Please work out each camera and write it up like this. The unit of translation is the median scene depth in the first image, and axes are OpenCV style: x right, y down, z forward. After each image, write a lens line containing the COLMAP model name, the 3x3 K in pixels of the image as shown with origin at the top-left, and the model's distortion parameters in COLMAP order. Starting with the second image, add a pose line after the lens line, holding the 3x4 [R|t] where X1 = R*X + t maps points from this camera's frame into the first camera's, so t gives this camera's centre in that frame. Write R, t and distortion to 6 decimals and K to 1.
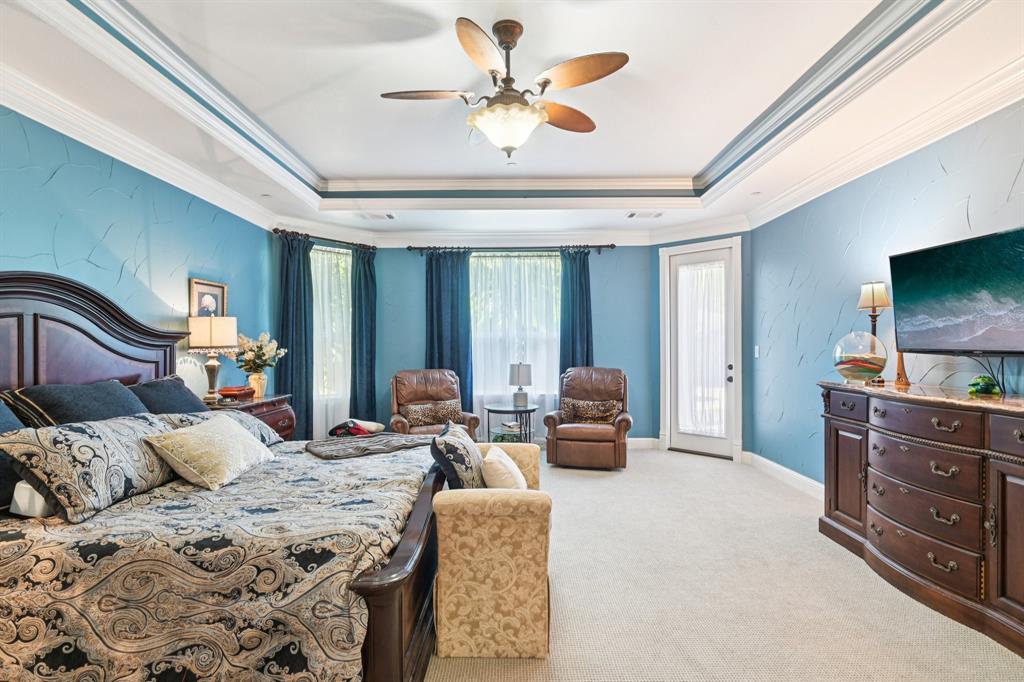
lens RADIAL K [[498.9, 0, 512.0], [0, 498.9, 341.0], [0, 0, 1]] dist [0.000060, 0.000030]
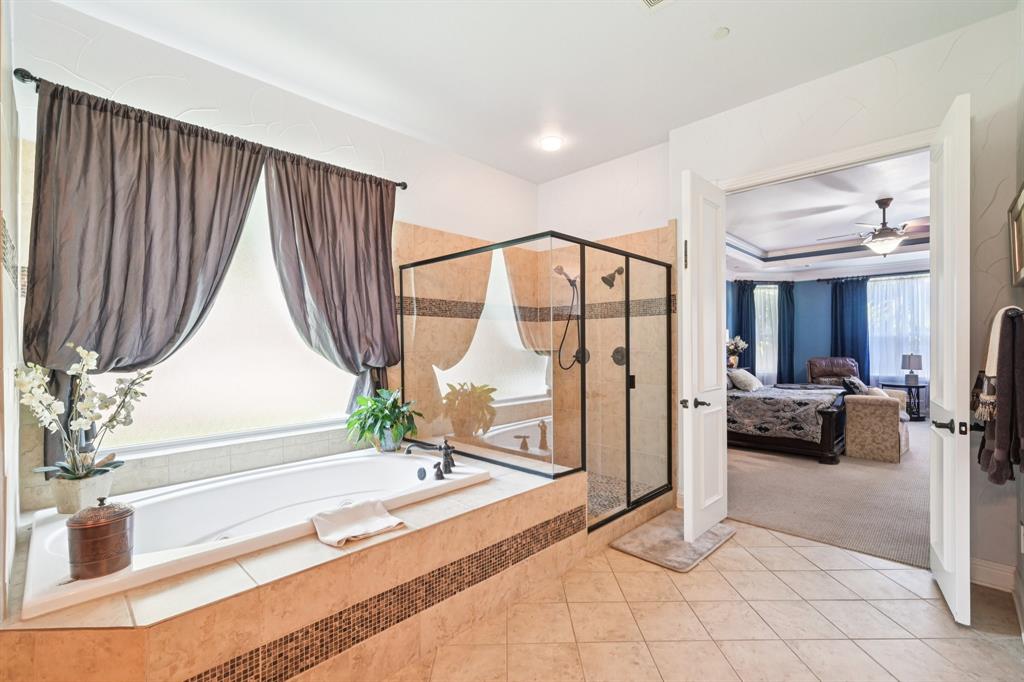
lens RADIAL K [[448.1, 0, 511.2], [0, 448.1, 347.3], [0, 0, 1]] dist [-0.001625, -0.000032]
pose [[0.717803, 0.004343, -0.696232, 0.096993], [0.009867, 0.999817, 0.016409, -0.008840], [0.696176, -0.018648, 0.717629, -0.817377]]
